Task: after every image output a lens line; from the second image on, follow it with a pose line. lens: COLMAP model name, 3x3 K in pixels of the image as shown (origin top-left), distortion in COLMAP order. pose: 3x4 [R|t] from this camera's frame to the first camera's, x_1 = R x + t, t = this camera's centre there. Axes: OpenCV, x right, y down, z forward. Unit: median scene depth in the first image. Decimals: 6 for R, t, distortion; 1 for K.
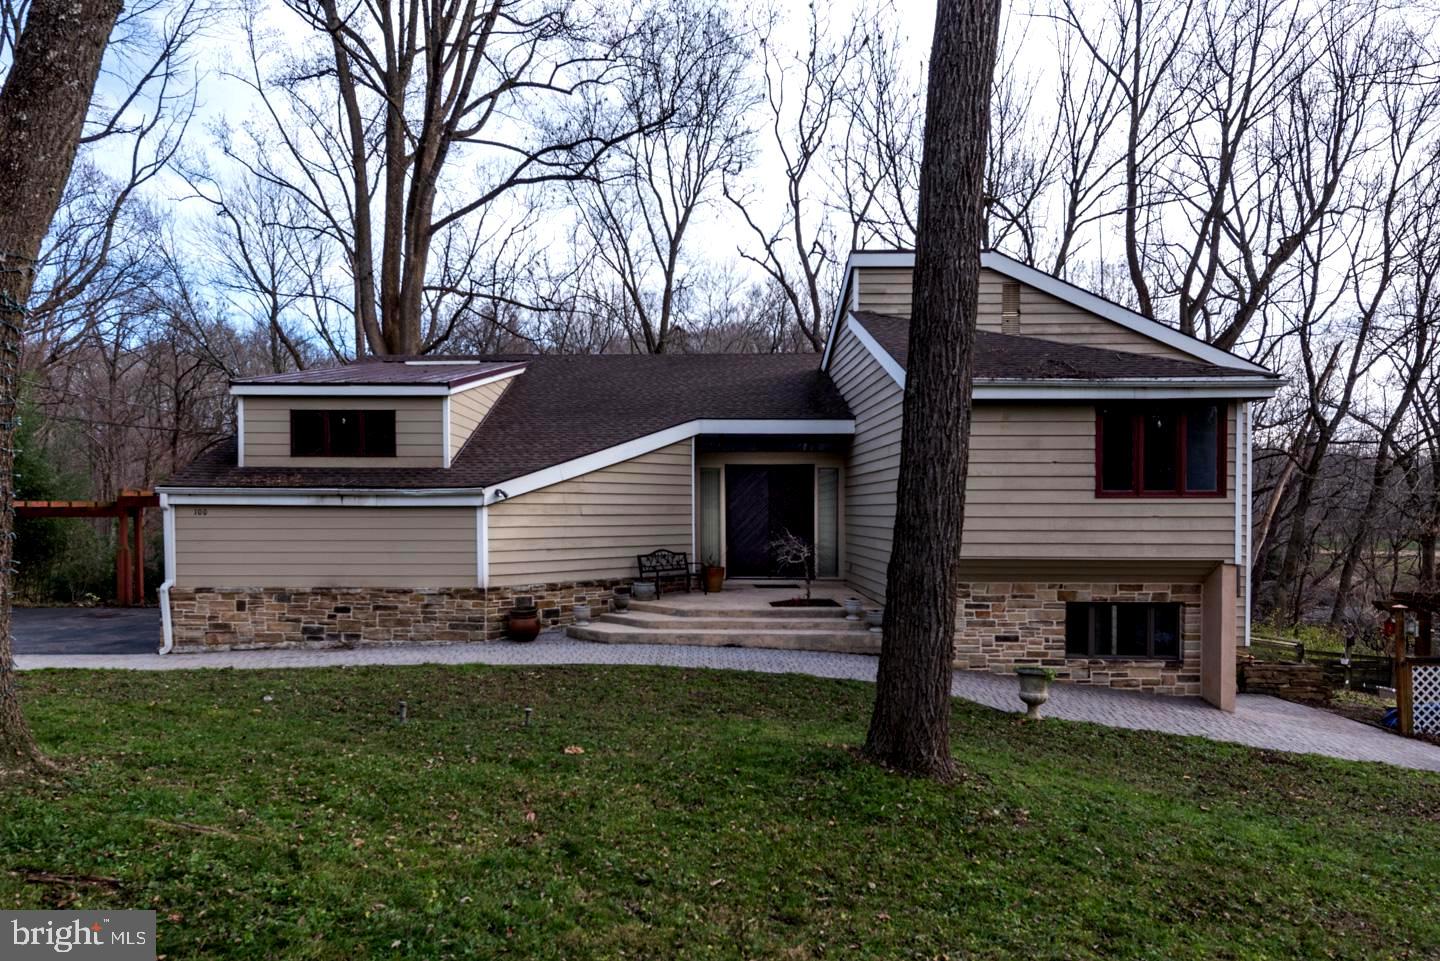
lens RADIAL K [[746.5, 0, 751.5], [0, 746.5, 557.1], [0, 0, 1]] dist [0.005336, -0.001008]
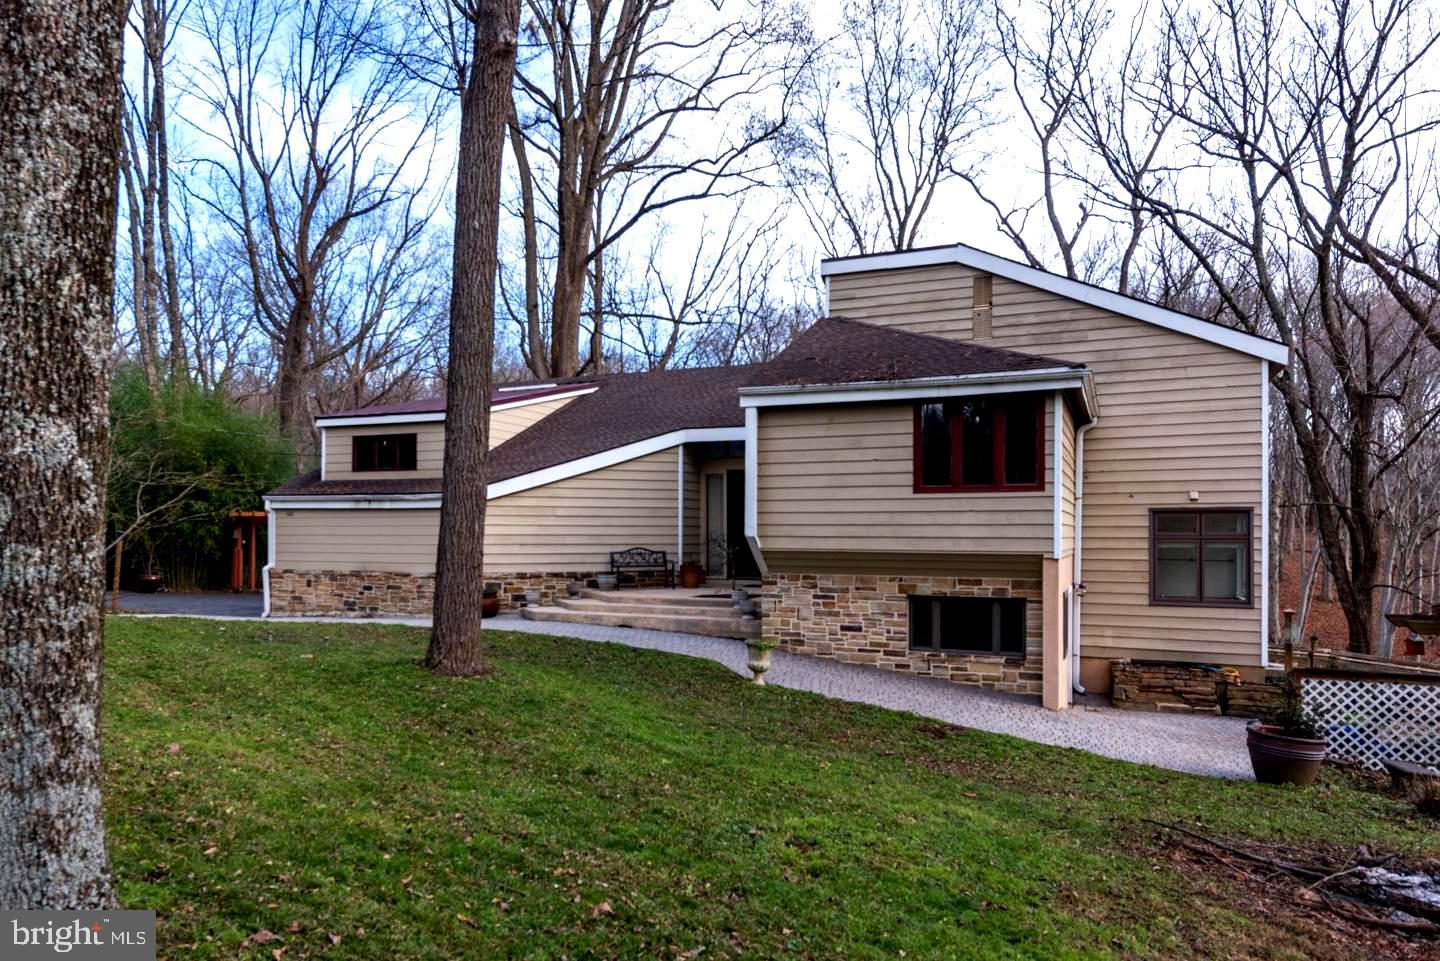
lens RADIAL K [[889.8, 0, 798.3], [0, 889.8, 570.5], [0, 0, 1]] dist [-0.002190, 0.034044]
pose [[0.938285, 0.014705, -0.345551, 0.656759], [-0.020491, 0.999704, -0.013098, 0.042421], [0.345256, 0.019370, 0.938309, -0.189078]]
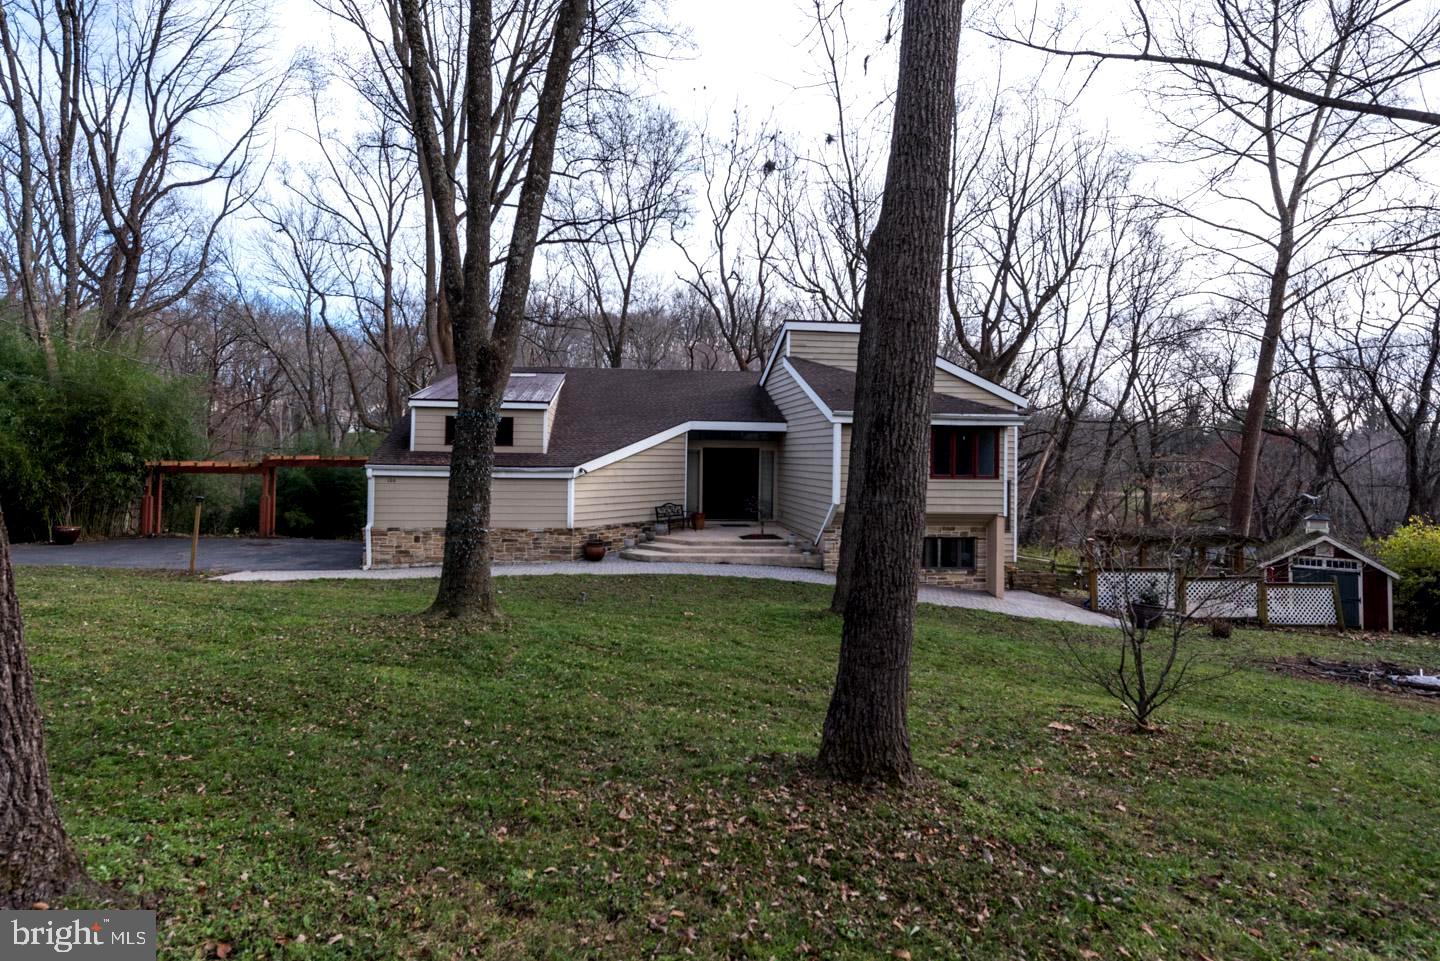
lens RADIAL K [[582.4, 0, 729.4], [0, 582.4, 490.1], [0, 0, 1]] dist [0.006092, 0.000016]
pose [[0.993893, 0.008894, 0.109989, -0.149289], [-0.008040, 0.999934, -0.008201, -0.032779], [-0.110055, 0.007266, 0.993899, -0.292225]]
